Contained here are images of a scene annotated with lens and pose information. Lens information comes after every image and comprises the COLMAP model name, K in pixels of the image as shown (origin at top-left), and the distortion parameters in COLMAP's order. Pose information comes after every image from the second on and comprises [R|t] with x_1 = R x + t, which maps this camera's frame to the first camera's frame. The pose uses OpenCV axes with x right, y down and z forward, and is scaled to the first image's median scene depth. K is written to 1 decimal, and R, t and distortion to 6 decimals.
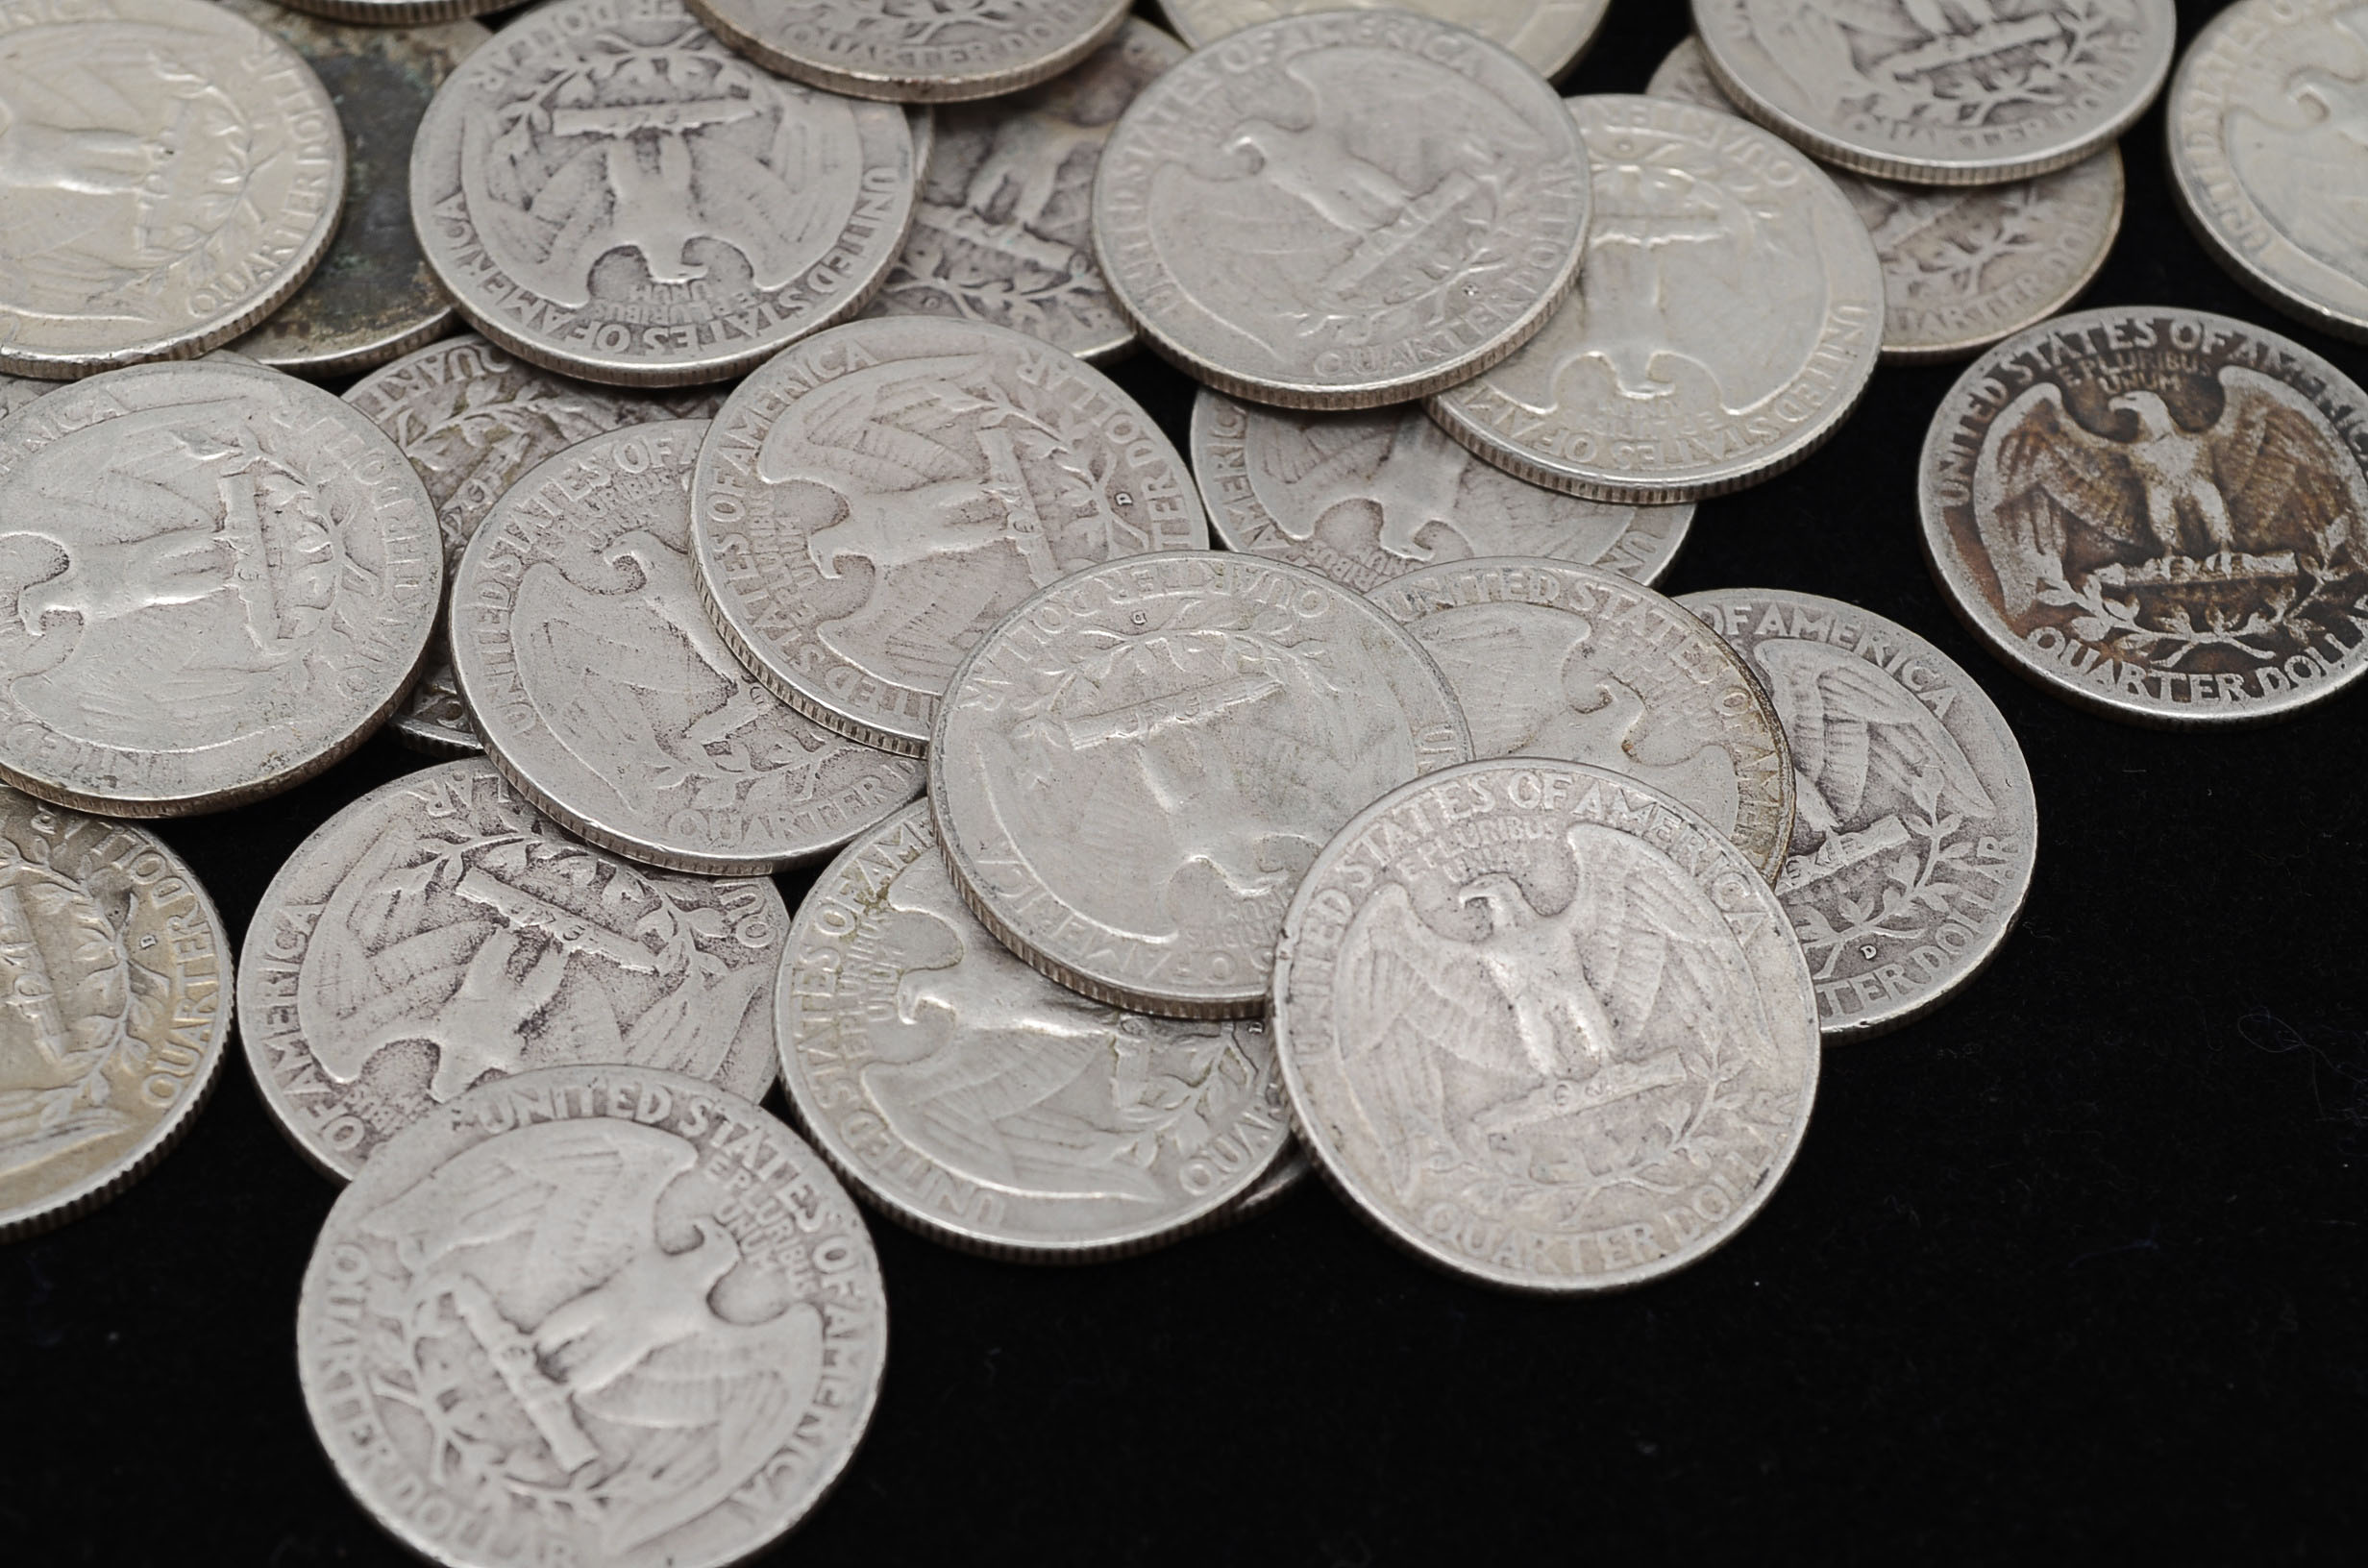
lens RADIAL K [[4871.3, 0, 1173.5], [0, 4871.3, 780.8], [0, 0, 1]] dist [0.012196, 0.145894]
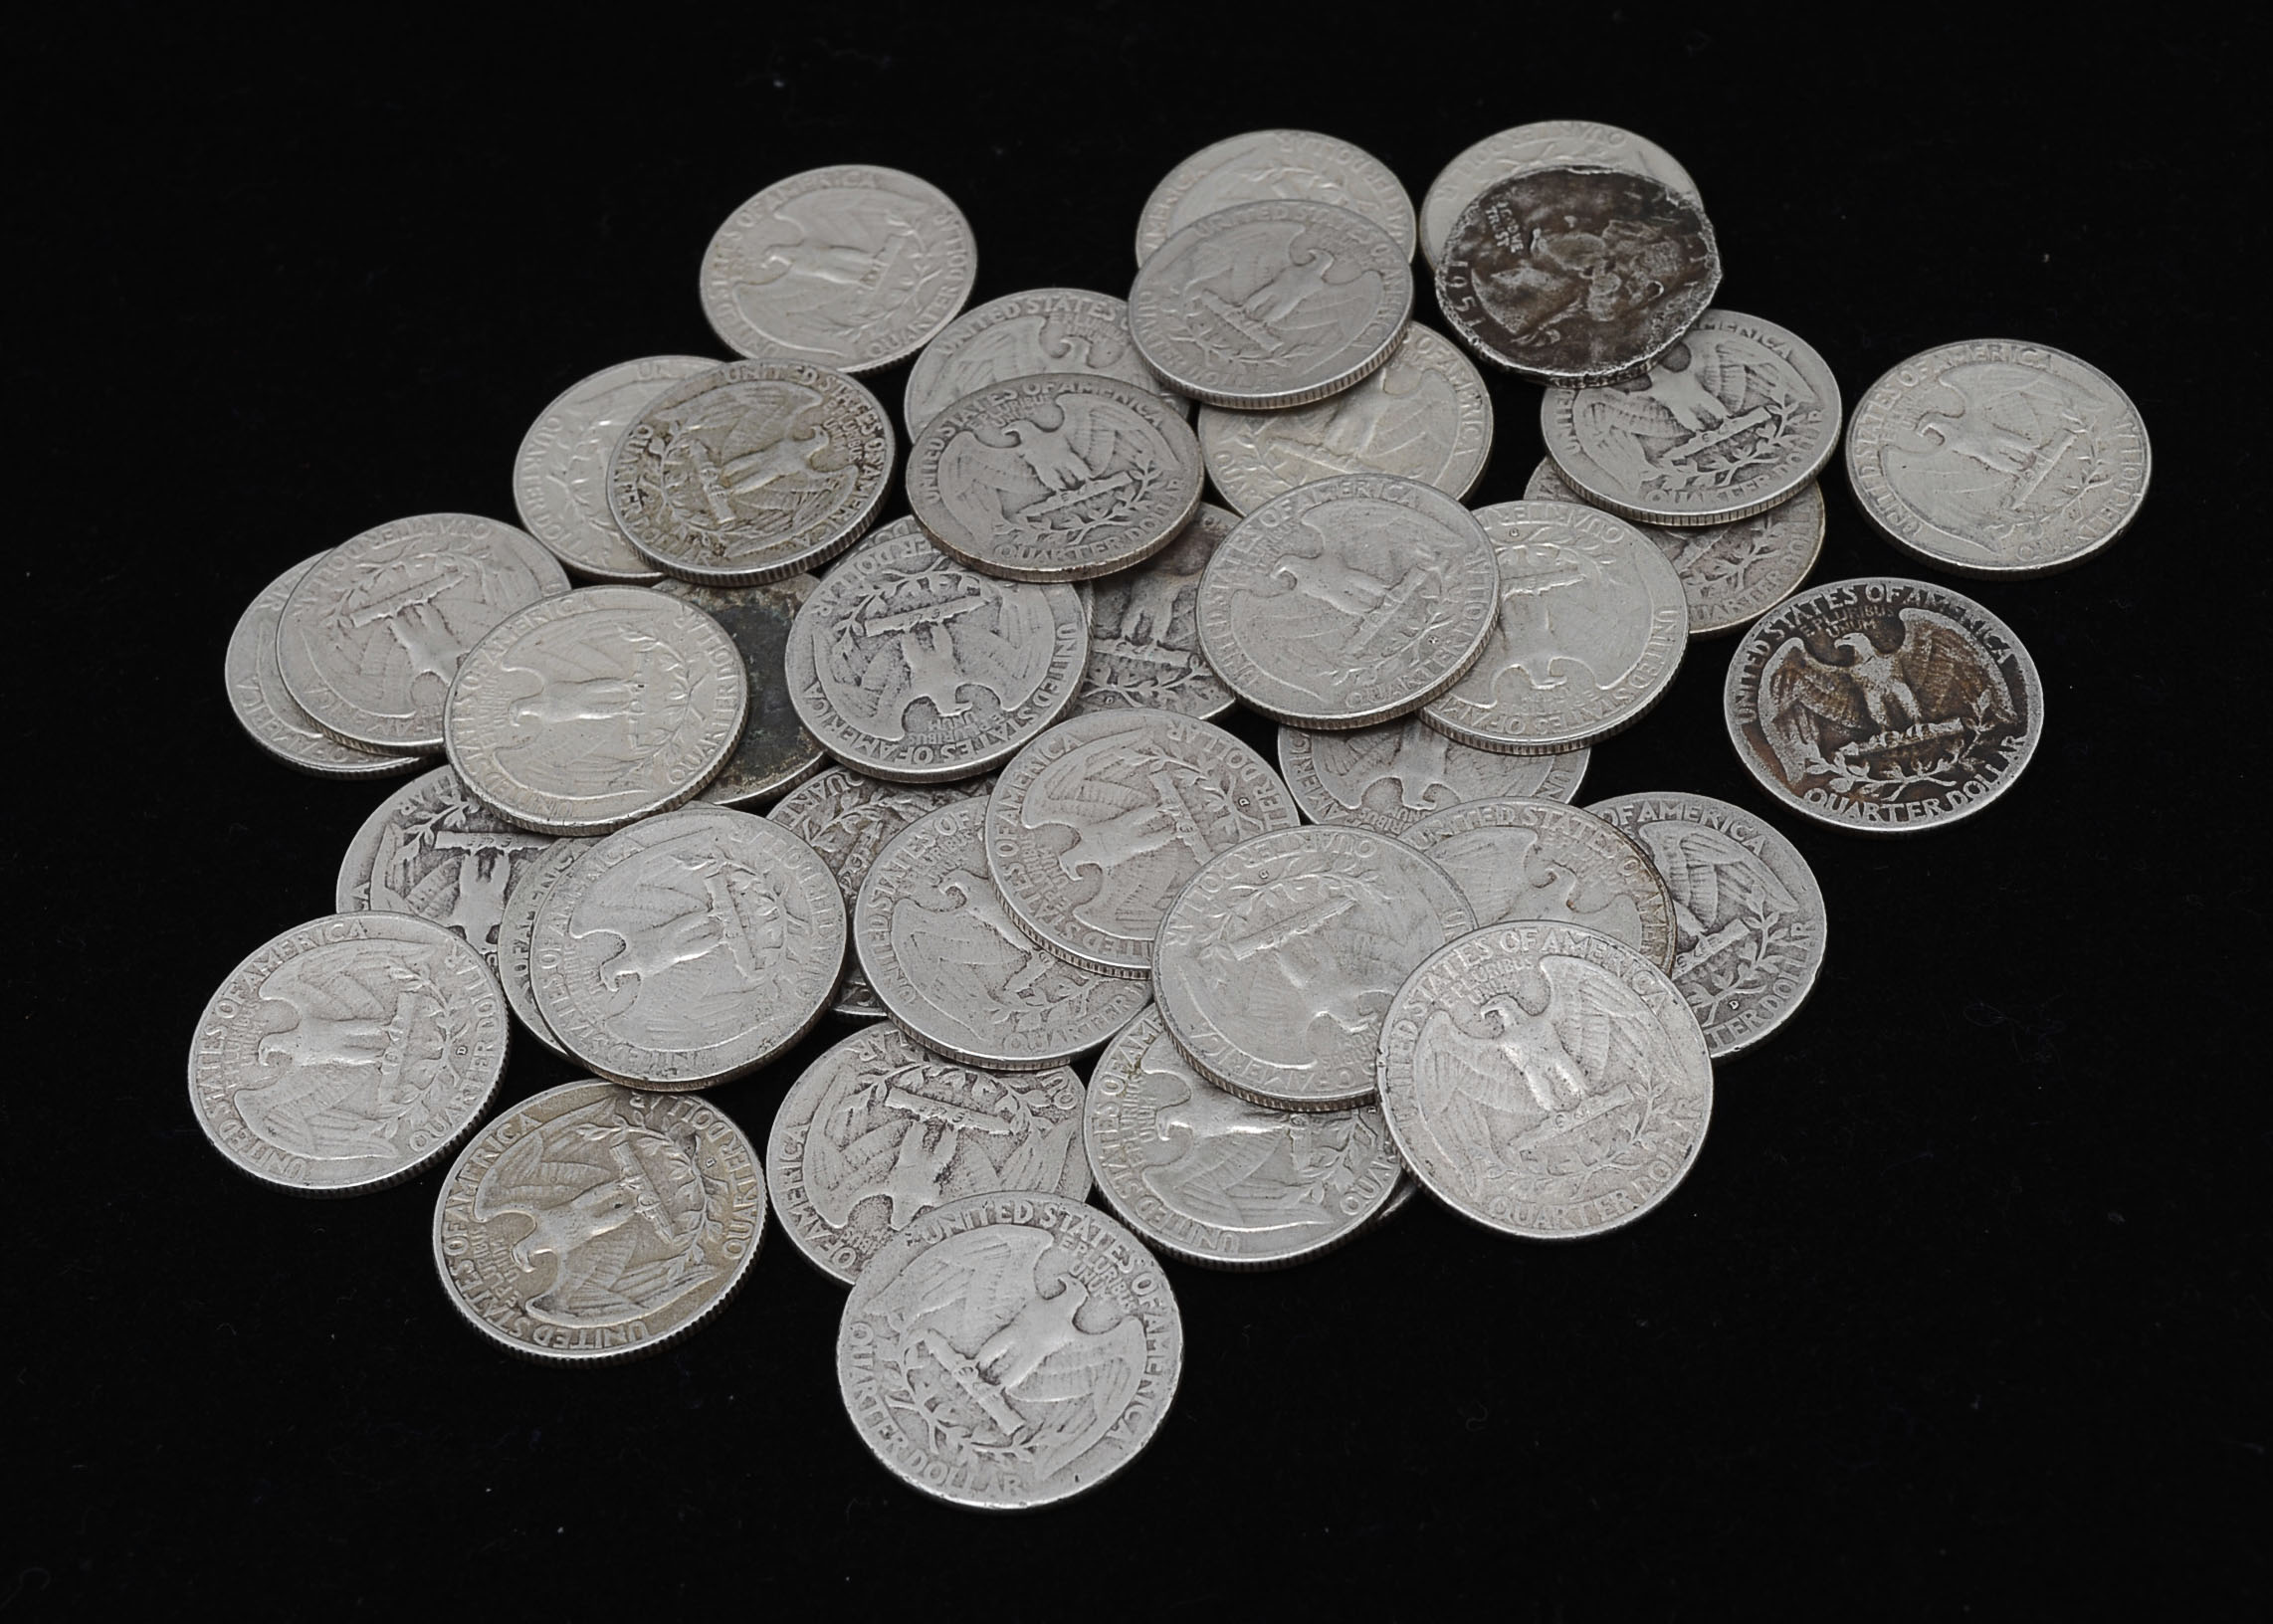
lens RADIAL K [[3649.4, 0, 1136.5], [0, 3649.4, 812.0], [0, 0, 1]] dist [-0.017704, 0.026715]
pose [[0.985559, -0.161438, -0.051090, 0.016168], [0.159909, 0.986588, -0.032761, -0.019693], [0.055694, 0.024118, 0.998157, -0.226818]]
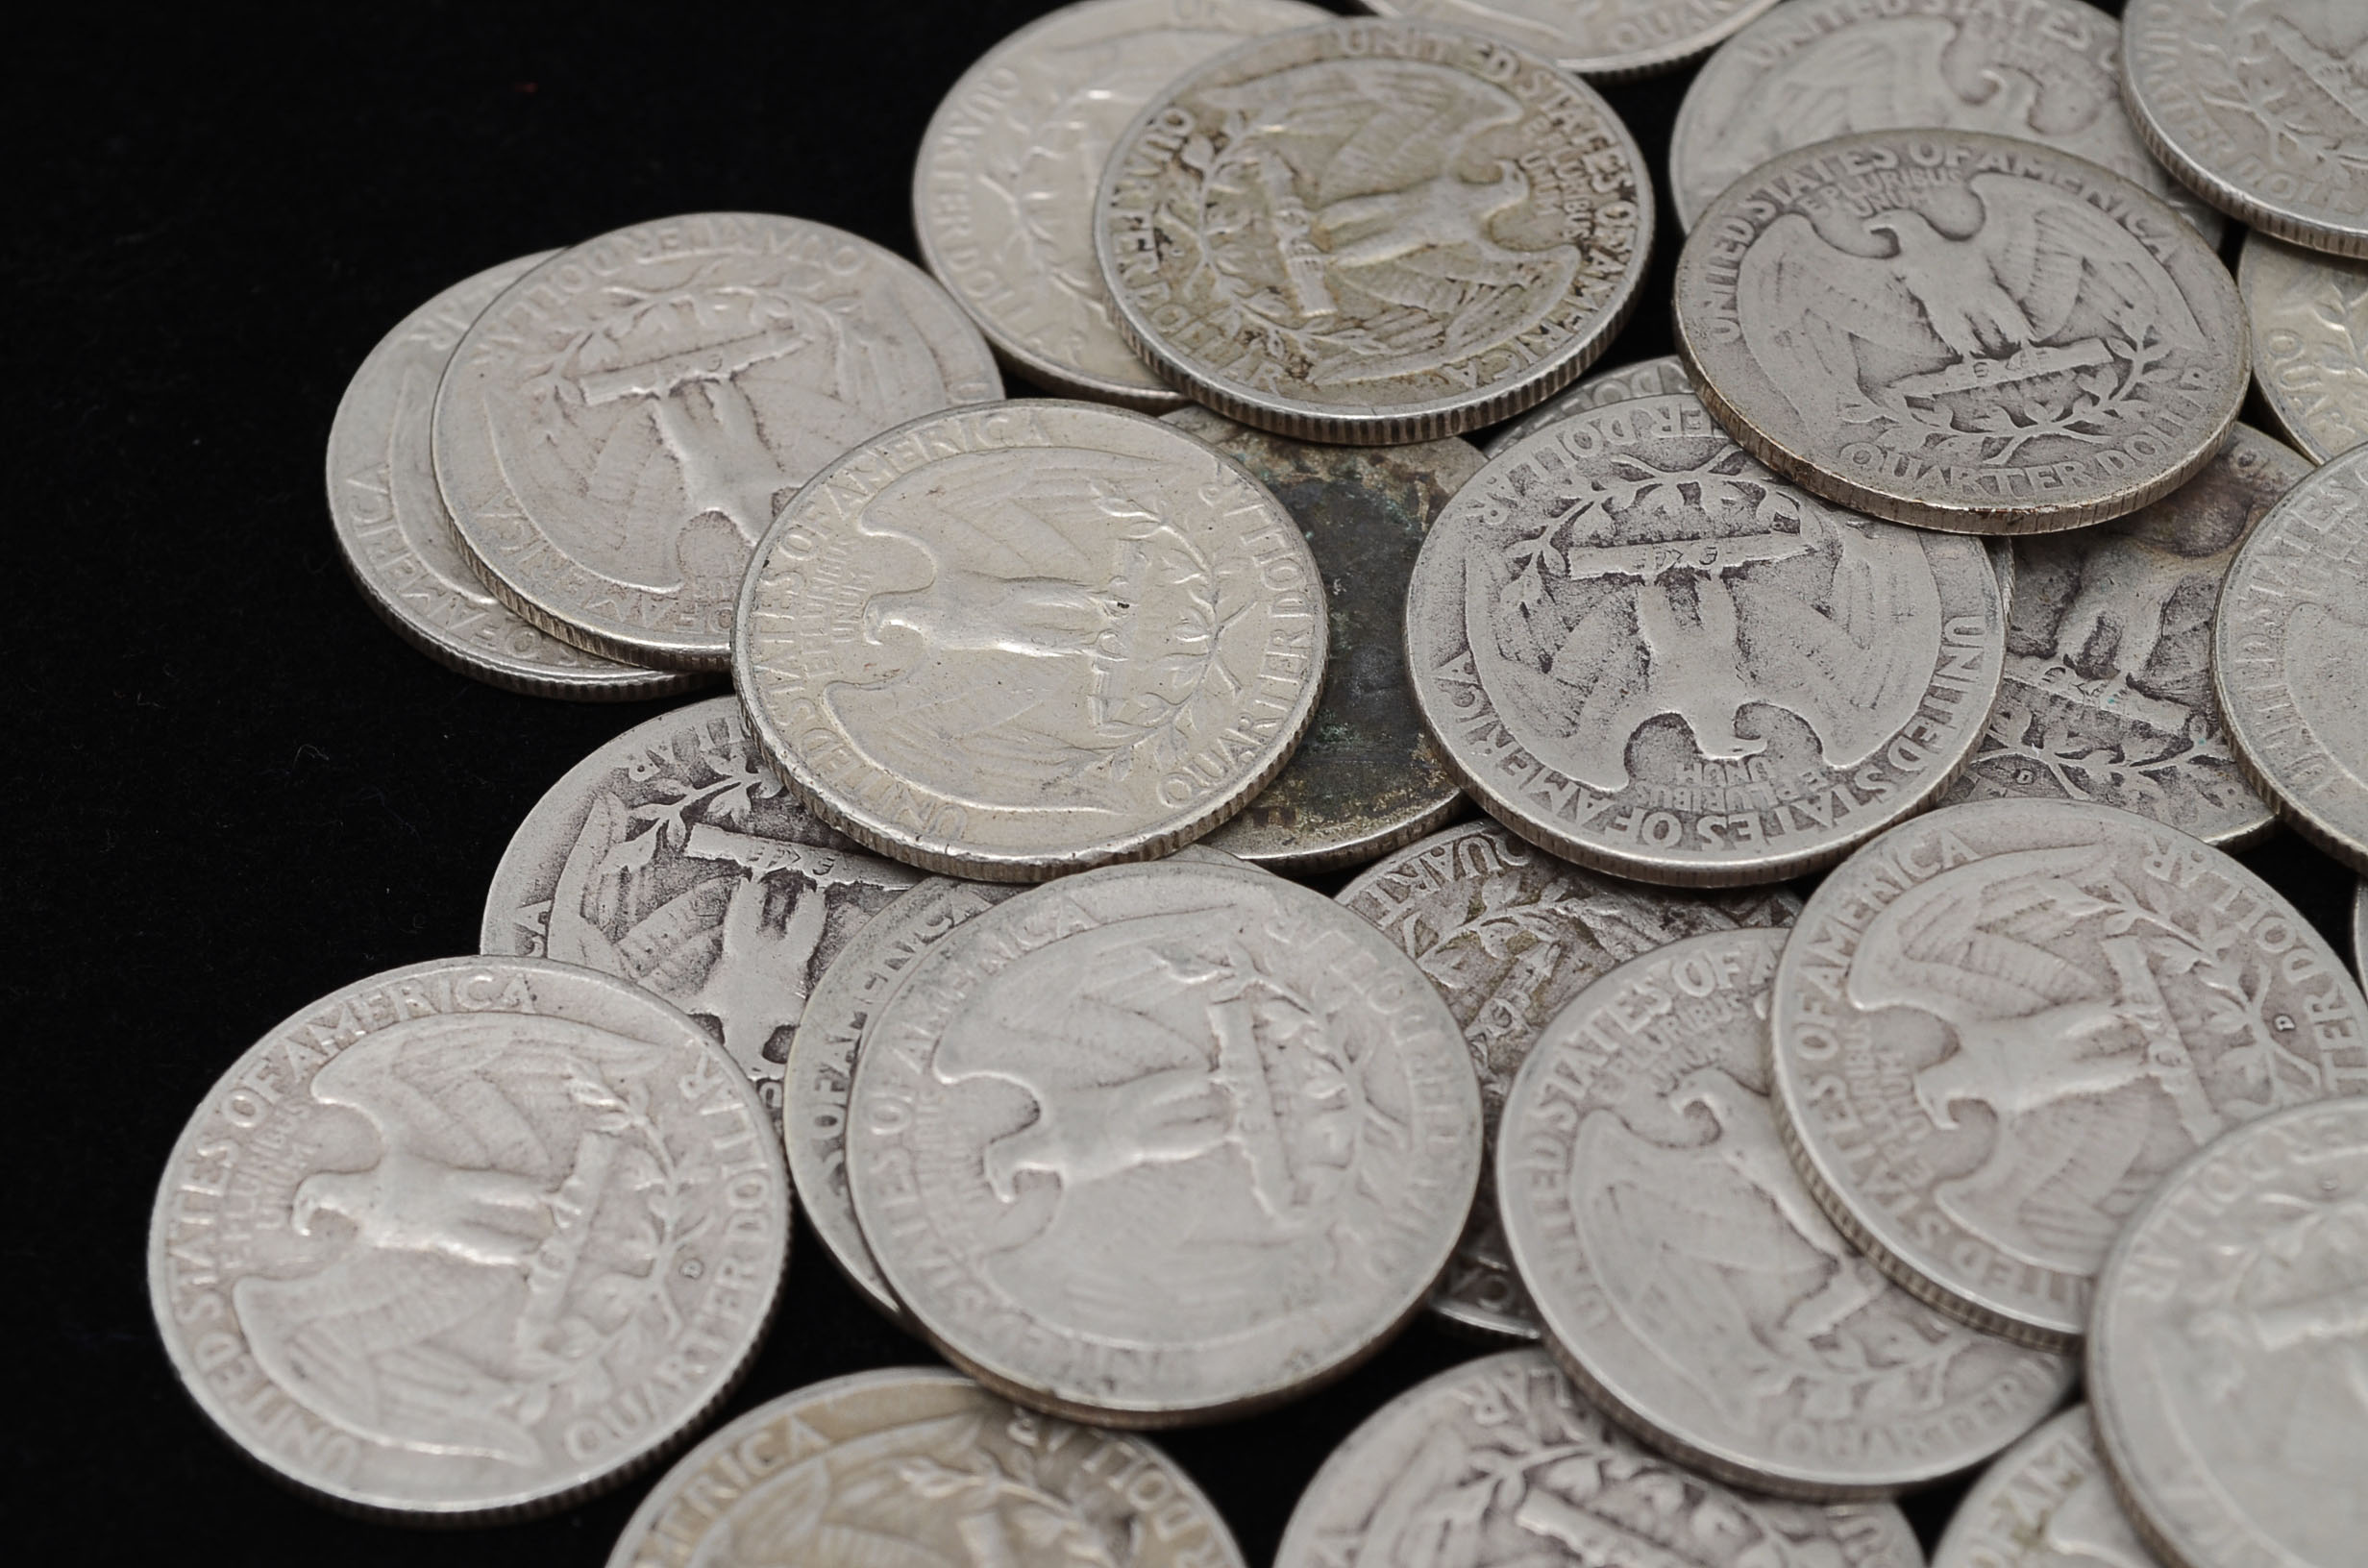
lens RADIAL K [[5197.0, 0, 1184.0], [0, 5197.0, 784.0], [0, 0, 1]] dist [0.020988, 0.076950]
pose [[0.995992, -0.003864, -0.089363, -0.115702], [0.000486, 0.999286, -0.037791, -0.064247], [0.089445, 0.037596, 0.995282, 0.100089]]
